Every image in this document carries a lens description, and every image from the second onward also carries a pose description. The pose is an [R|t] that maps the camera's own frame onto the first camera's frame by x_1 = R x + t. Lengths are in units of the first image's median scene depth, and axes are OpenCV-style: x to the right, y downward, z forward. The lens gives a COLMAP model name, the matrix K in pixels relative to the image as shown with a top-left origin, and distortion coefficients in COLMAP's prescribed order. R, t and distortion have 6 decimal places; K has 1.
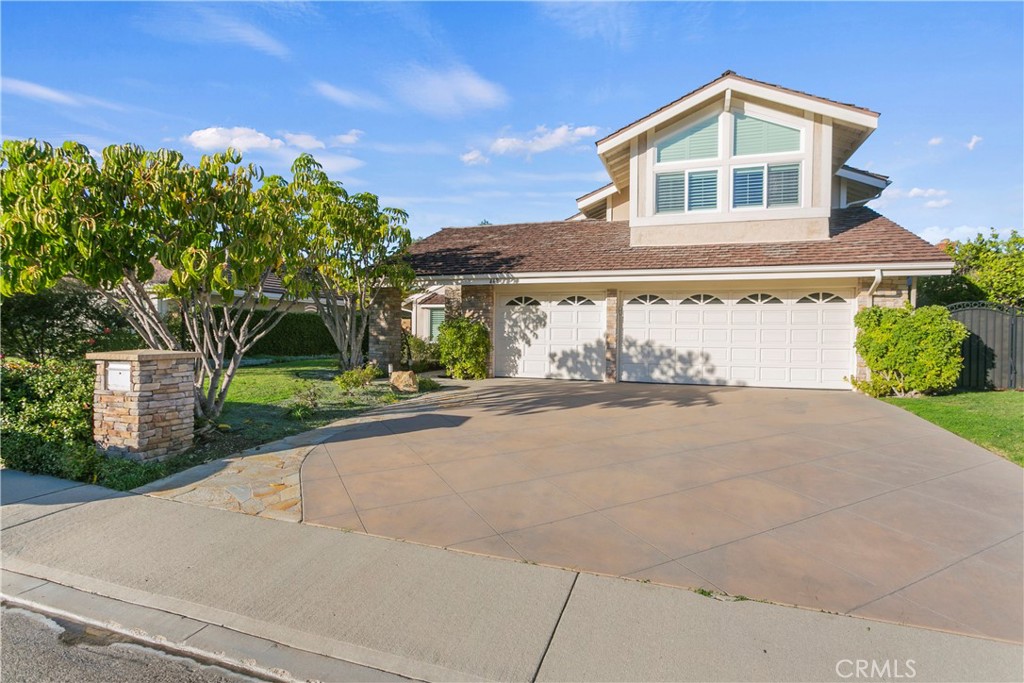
lens RADIAL K [[532.8, 0, 512.0], [0, 532.8, 341.5], [0, 0, 1]] dist [-0.001947, -0.000373]
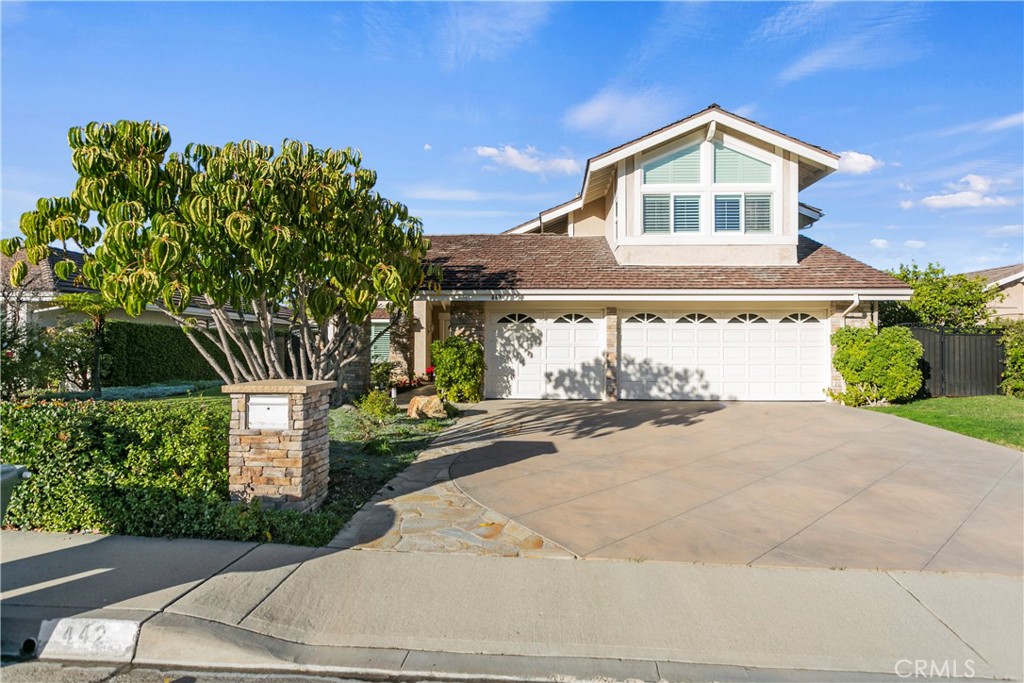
lens RADIAL K [[578.9, 0, 512.0], [0, 578.9, 341.5], [0, 0, 1]] dist [-0.005606, -0.000677]
pose [[0.963940, -0.003710, 0.266095, -0.281257], [0.010975, 0.999606, -0.025823, -0.008459], [-0.265895, 0.027812, 0.963601, 0.007264]]
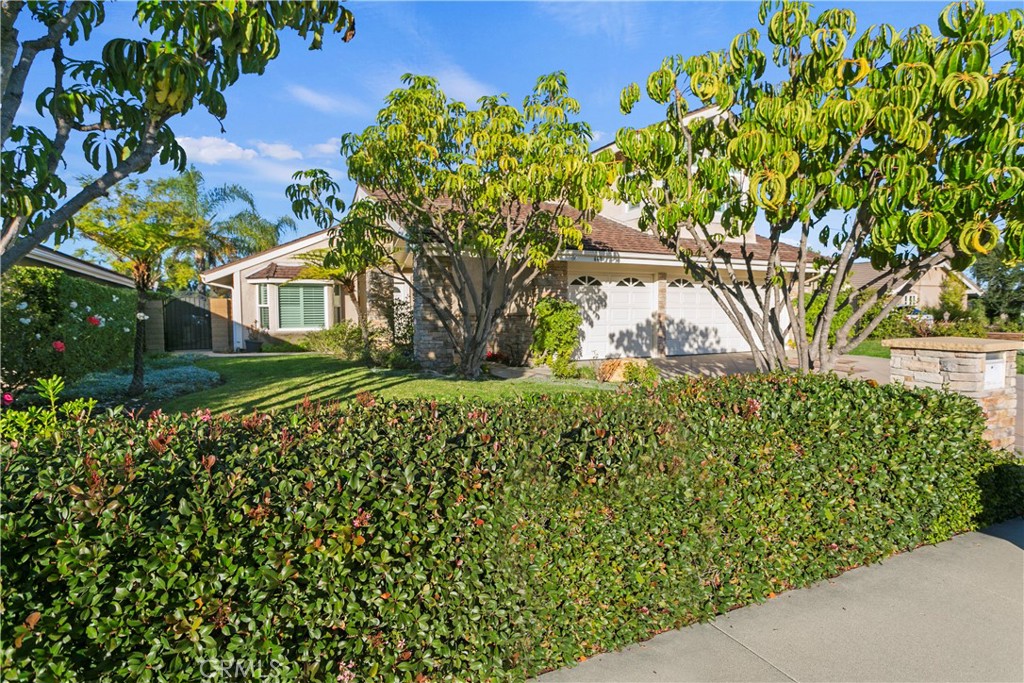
lens RADIAL K [[552.0, 0, 512.0], [0, 552.0, 341.5], [0, 0, 1]] dist [-0.000492, -0.000025]
pose [[0.701027, -0.048769, 0.711465, -0.844878], [0.026780, 0.998755, 0.042075, -0.012822], [-0.712632, -0.010443, 0.701460, 0.424265]]
